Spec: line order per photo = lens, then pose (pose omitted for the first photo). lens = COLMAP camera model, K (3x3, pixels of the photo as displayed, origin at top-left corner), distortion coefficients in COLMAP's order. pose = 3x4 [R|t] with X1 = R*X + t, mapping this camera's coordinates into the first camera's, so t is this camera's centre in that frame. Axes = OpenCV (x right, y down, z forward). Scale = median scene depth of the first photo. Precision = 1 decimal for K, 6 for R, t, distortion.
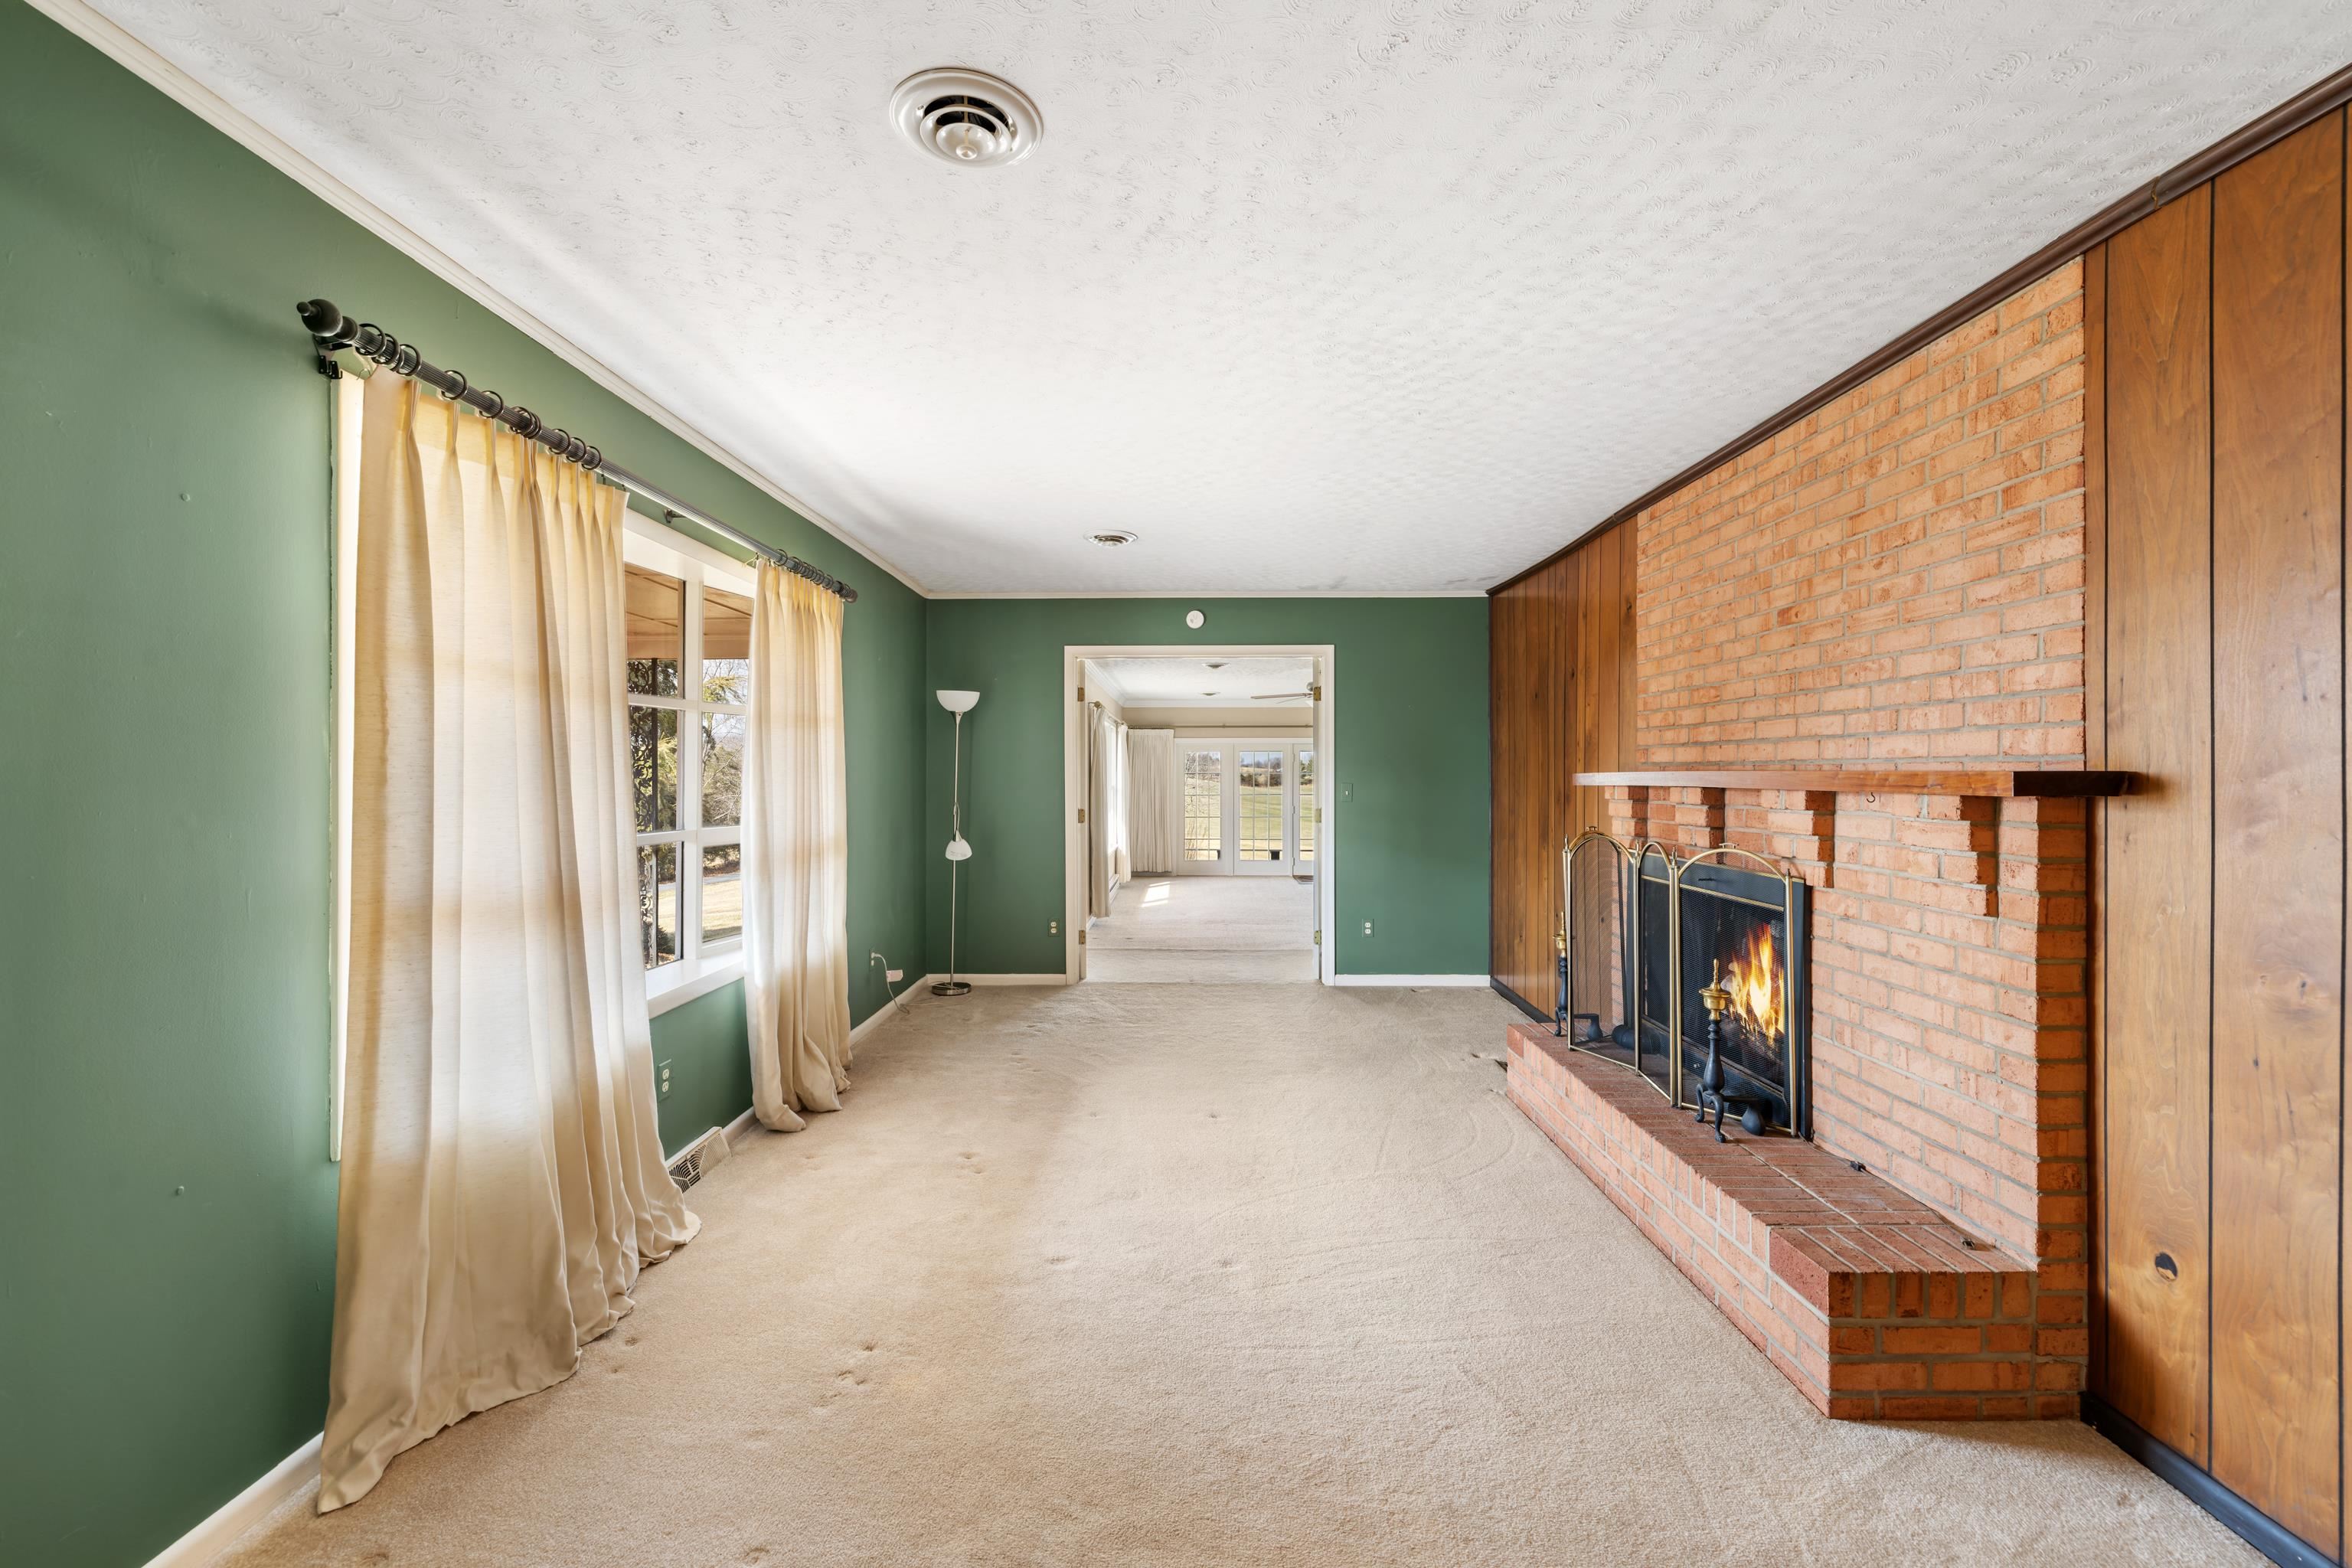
lens RADIAL K [[991.4, 0, 1181.3], [0, 991.4, 780.8], [0, 0, 1]] dist [0.001178, -0.000104]
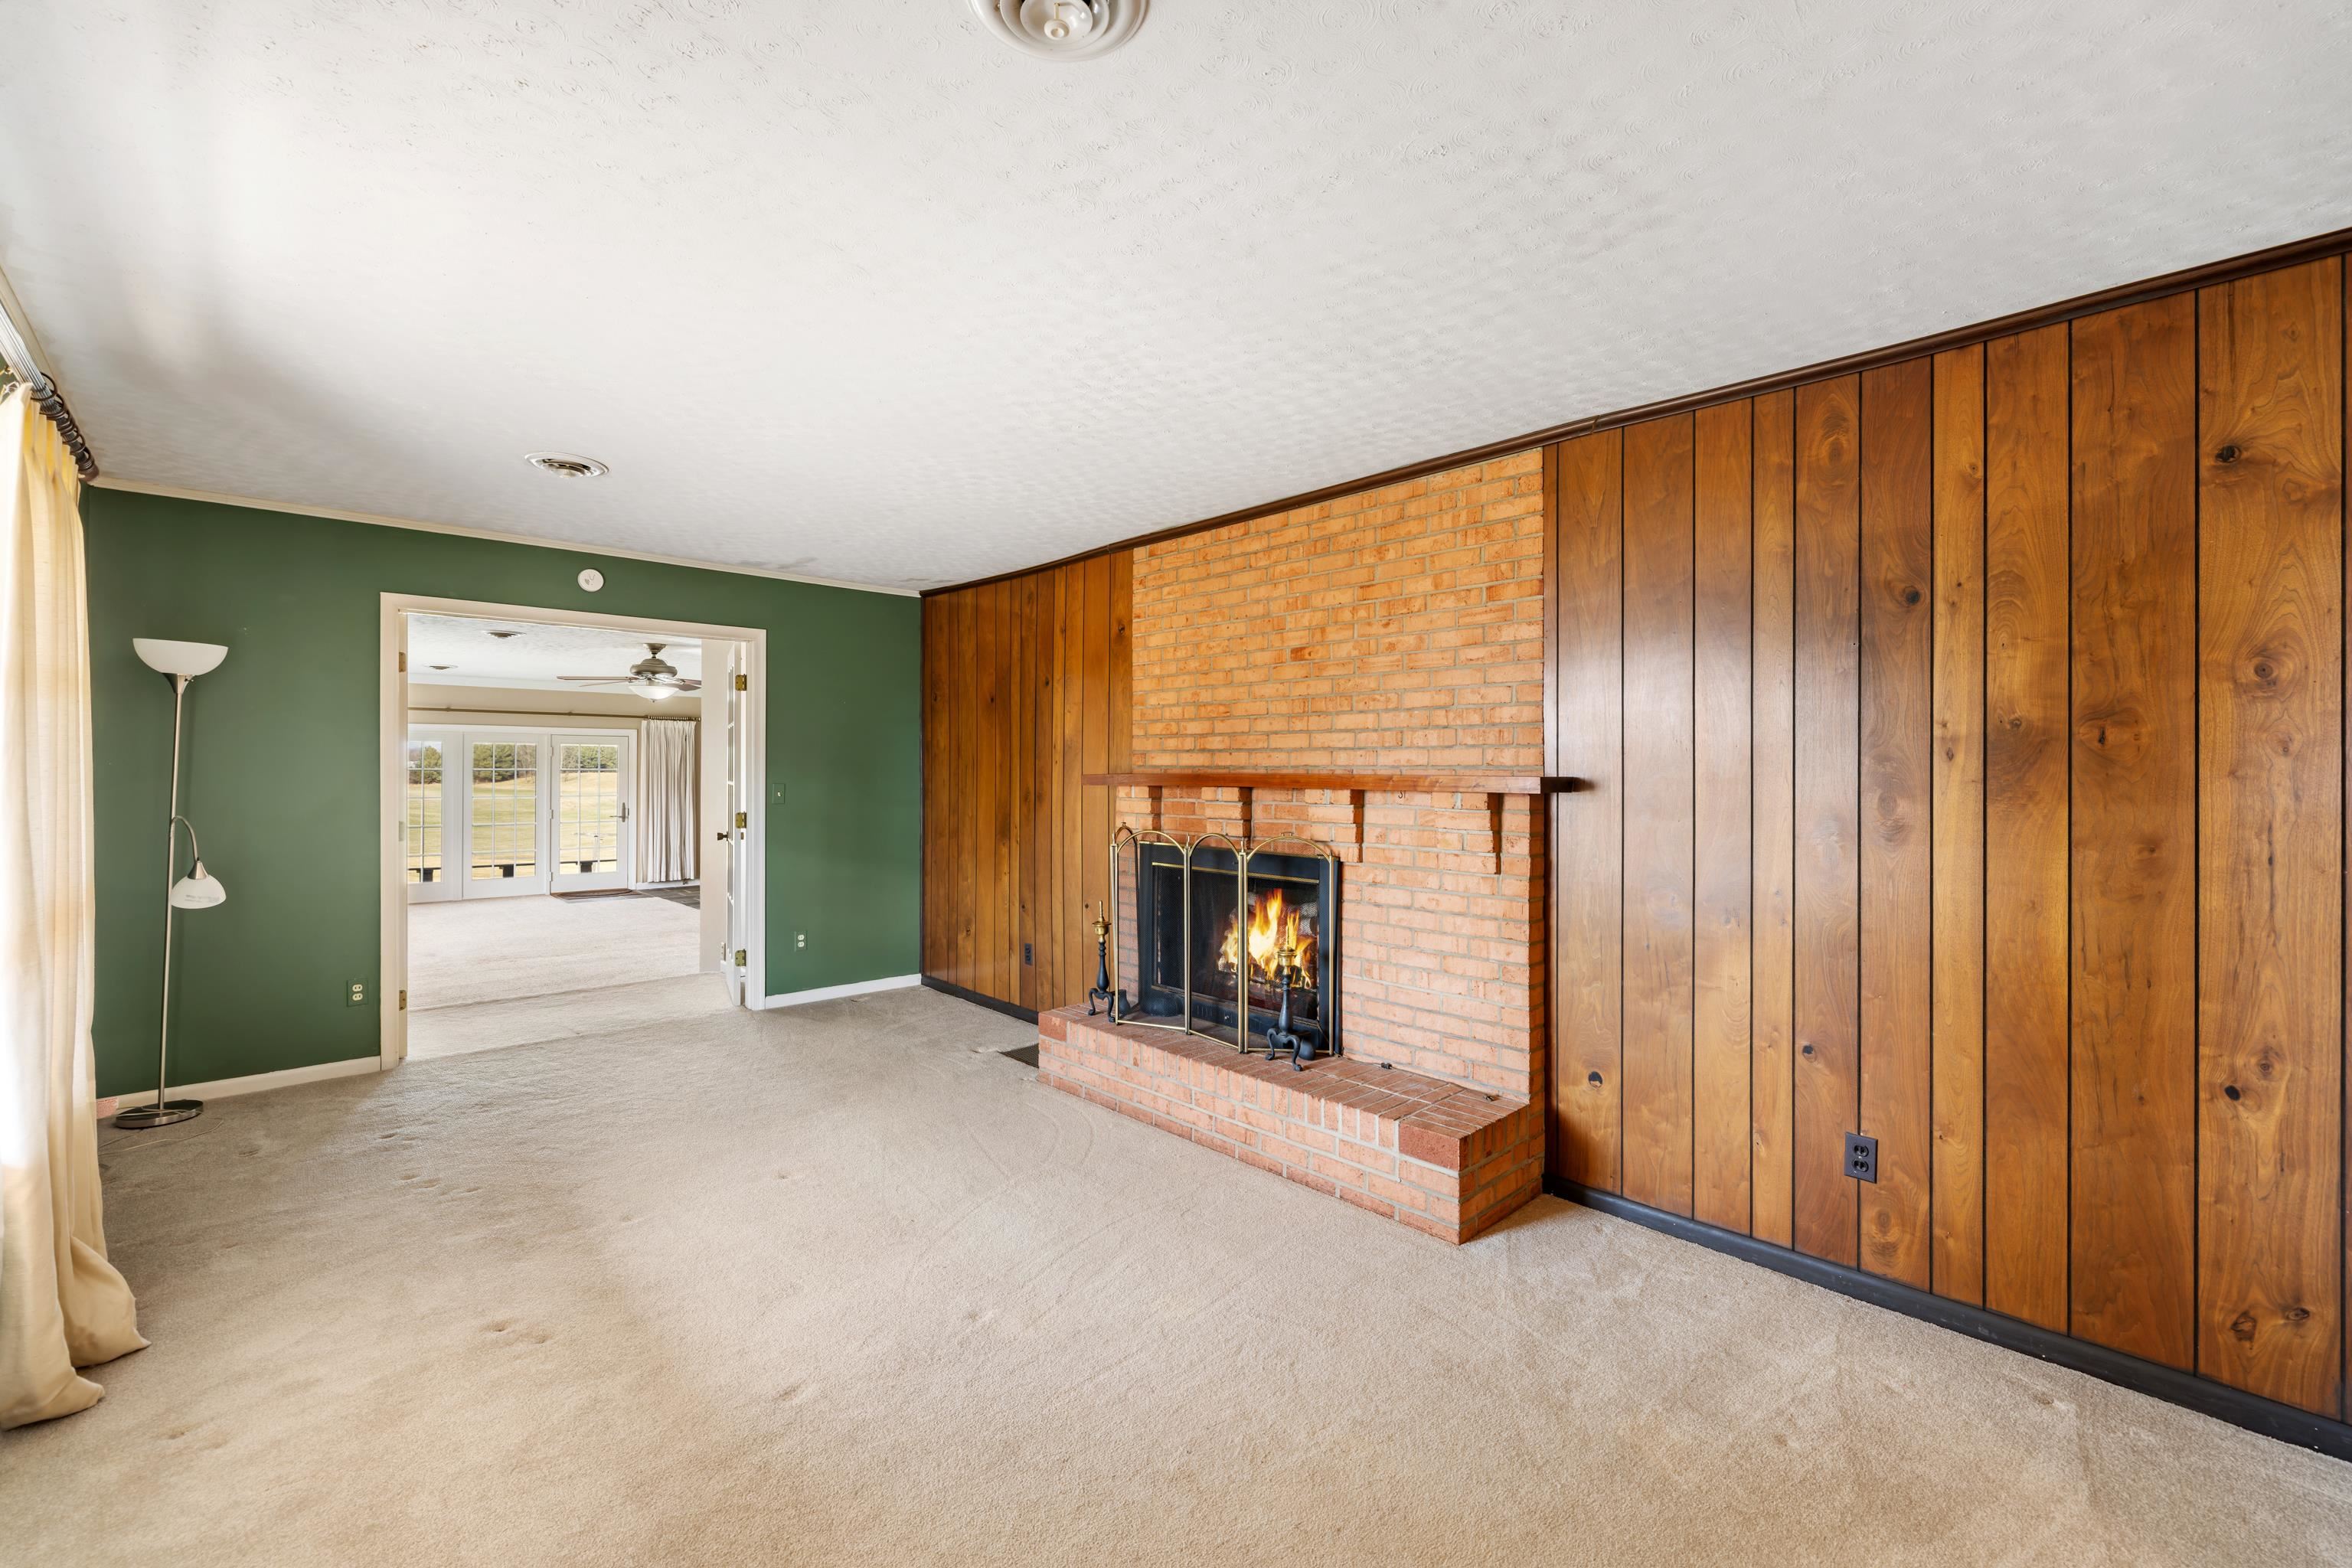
lens RADIAL K [[991.4, 0, 1172.0], [0, 991.4, 773.3], [0, 0, 1]] dist [0.001178, -0.000104]
pose [[0.717877, 0.001386, 0.696168, -0.404697], [0.001103, 0.999995, -0.003128, -0.007399], [-0.696169, 0.003013, 0.717872, 0.193065]]
